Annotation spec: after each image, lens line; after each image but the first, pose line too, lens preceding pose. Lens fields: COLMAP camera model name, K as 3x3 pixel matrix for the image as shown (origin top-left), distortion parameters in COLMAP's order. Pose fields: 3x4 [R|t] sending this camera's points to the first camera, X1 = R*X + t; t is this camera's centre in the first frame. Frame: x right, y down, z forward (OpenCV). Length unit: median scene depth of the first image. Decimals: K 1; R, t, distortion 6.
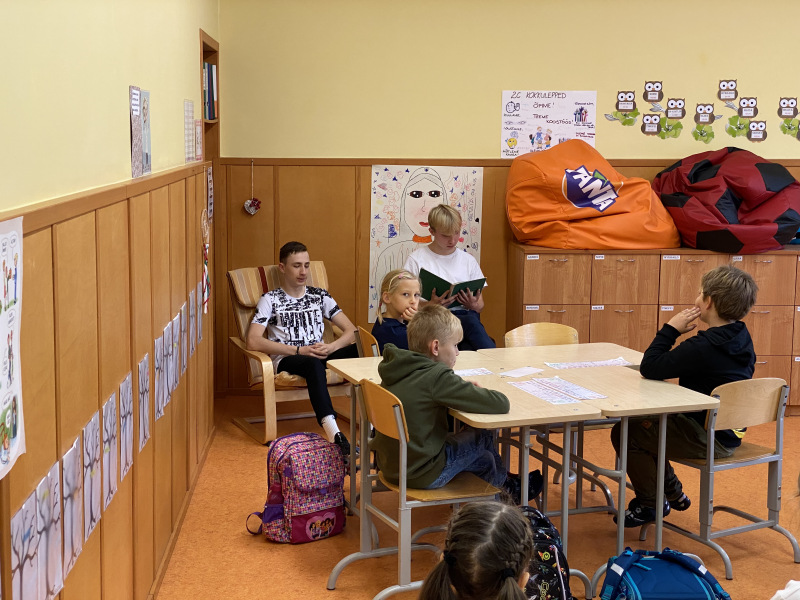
lens RADIAL K [[1188.7, 0, 400.4], [0, 1188.7, 295.7], [0, 0, 1]] dist [0.137674, -0.100308]
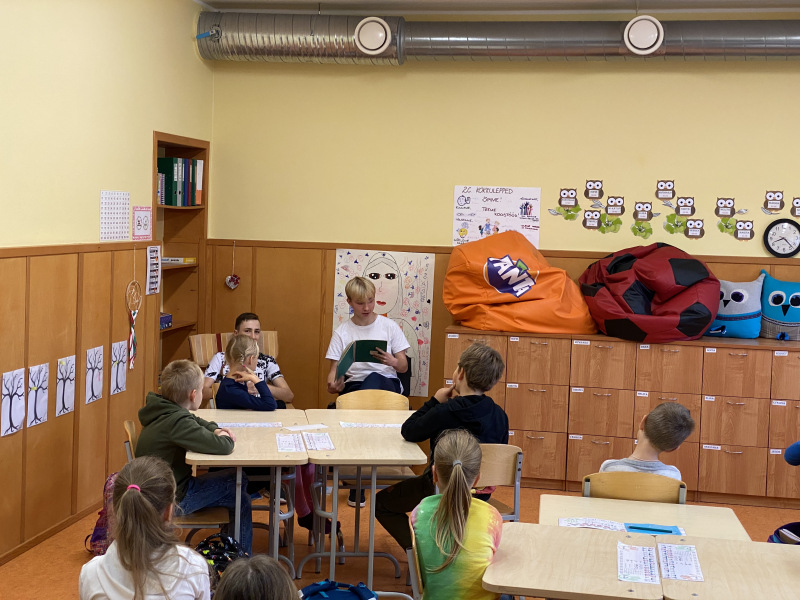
lens RADIAL K [[1188.7, 0, 400.4], [0, 1188.7, 295.7], [0, 0, 1]] dist [0.137674, -0.100308]
pose [[0.972191, 0.038538, -0.230996, 0.295843], [-0.055200, 0.996285, -0.066105, 0.005453], [0.227590, 0.077018, 0.970706, -0.073928]]
